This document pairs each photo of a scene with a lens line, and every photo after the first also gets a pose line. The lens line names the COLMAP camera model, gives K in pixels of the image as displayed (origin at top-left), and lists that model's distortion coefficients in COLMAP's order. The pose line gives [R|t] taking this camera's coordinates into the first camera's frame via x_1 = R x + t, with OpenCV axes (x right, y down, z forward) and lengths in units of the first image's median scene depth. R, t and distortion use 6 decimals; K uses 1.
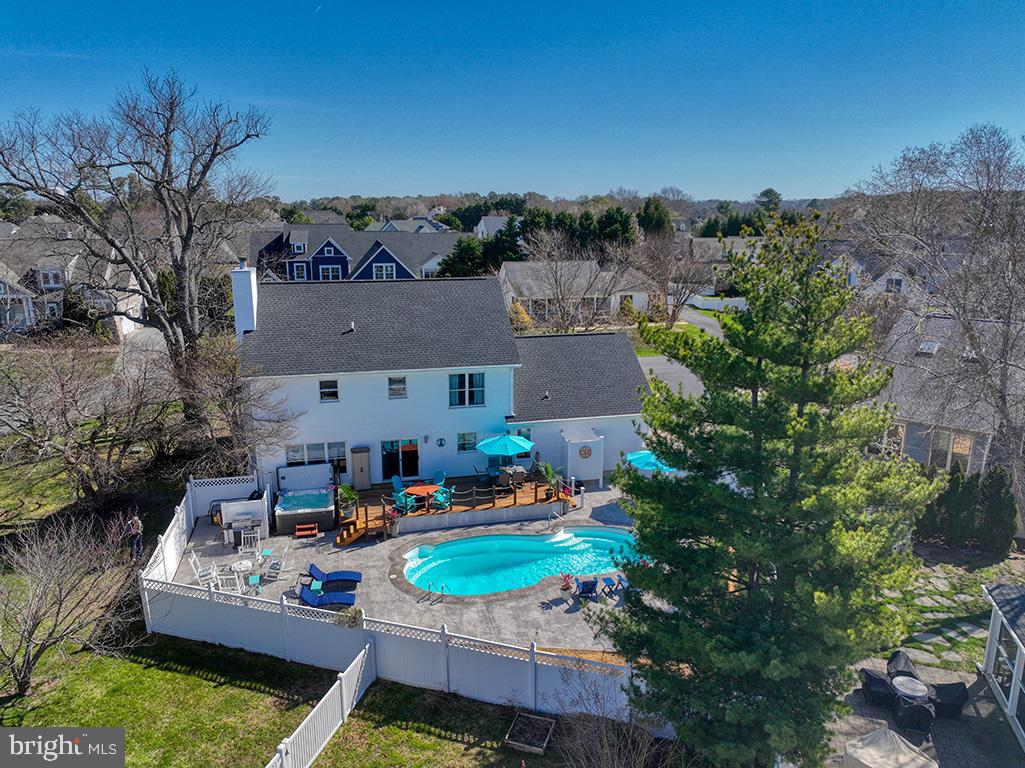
lens RADIAL K [[712.4, 0, 512.5], [0, 712.4, 384.0], [0, 0, 1]] dist [0.007389, 0.003897]
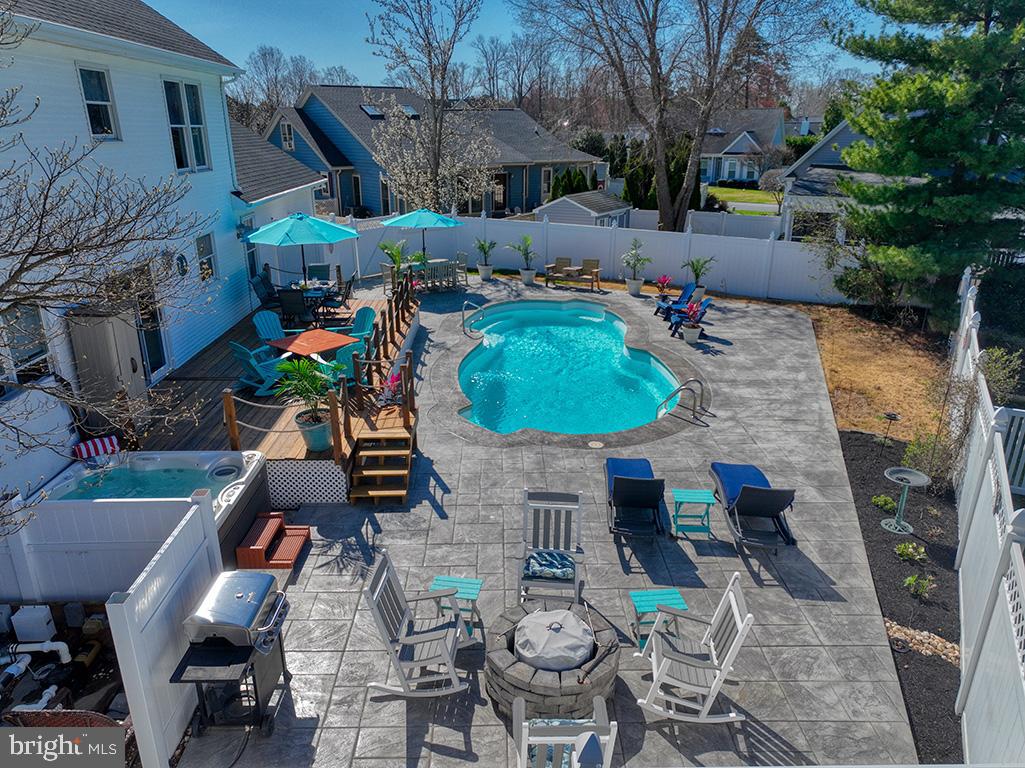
lens RADIAL K [[712.4, 0, 512.5], [0, 712.4, 384.0], [0, 0, 1]] dist [0.007389, 0.003897]
pose [[0.202707, -0.326224, 0.923303, -0.462923], [0.232295, 0.931983, 0.278292, 0.078443], [-0.951288, 0.158067, 0.264700, 0.741618]]
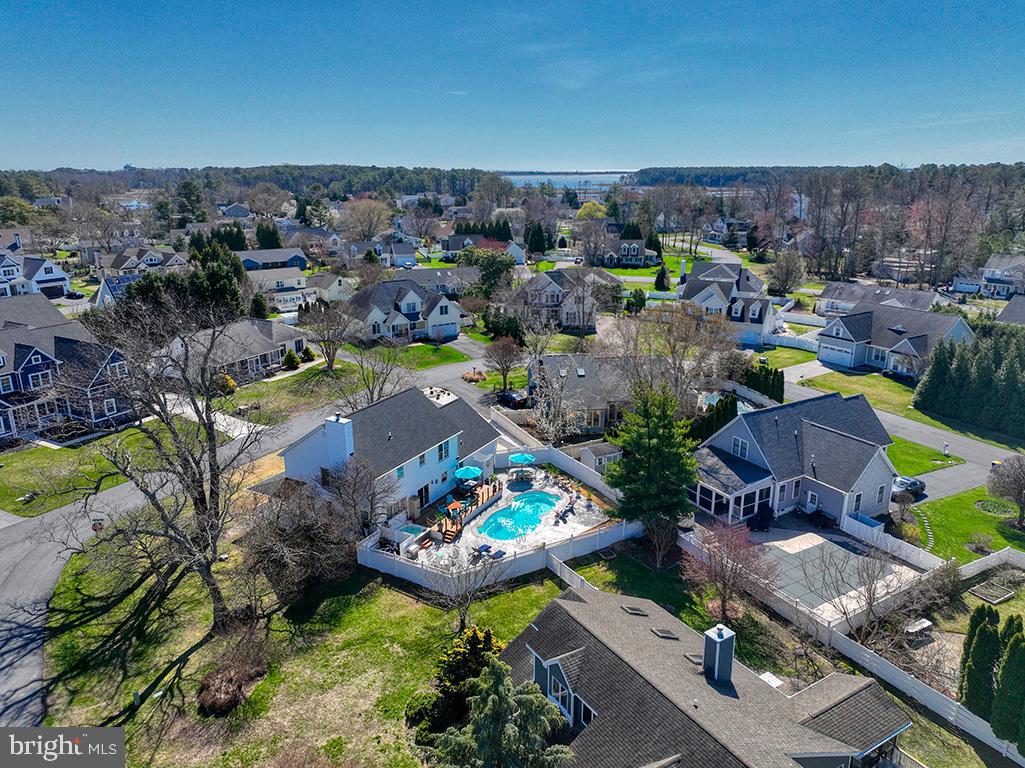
lens RADIAL K [[712.4, 0, 512.5], [0, 712.4, 384.0], [0, 0, 1]] dist [0.007389, 0.003897]
pose [[0.682163, -0.213289, 0.699401, -1.256108], [0.180208, 0.976047, 0.121888, -0.372883], [-0.708645, 0.042890, 0.704260, -0.499259]]
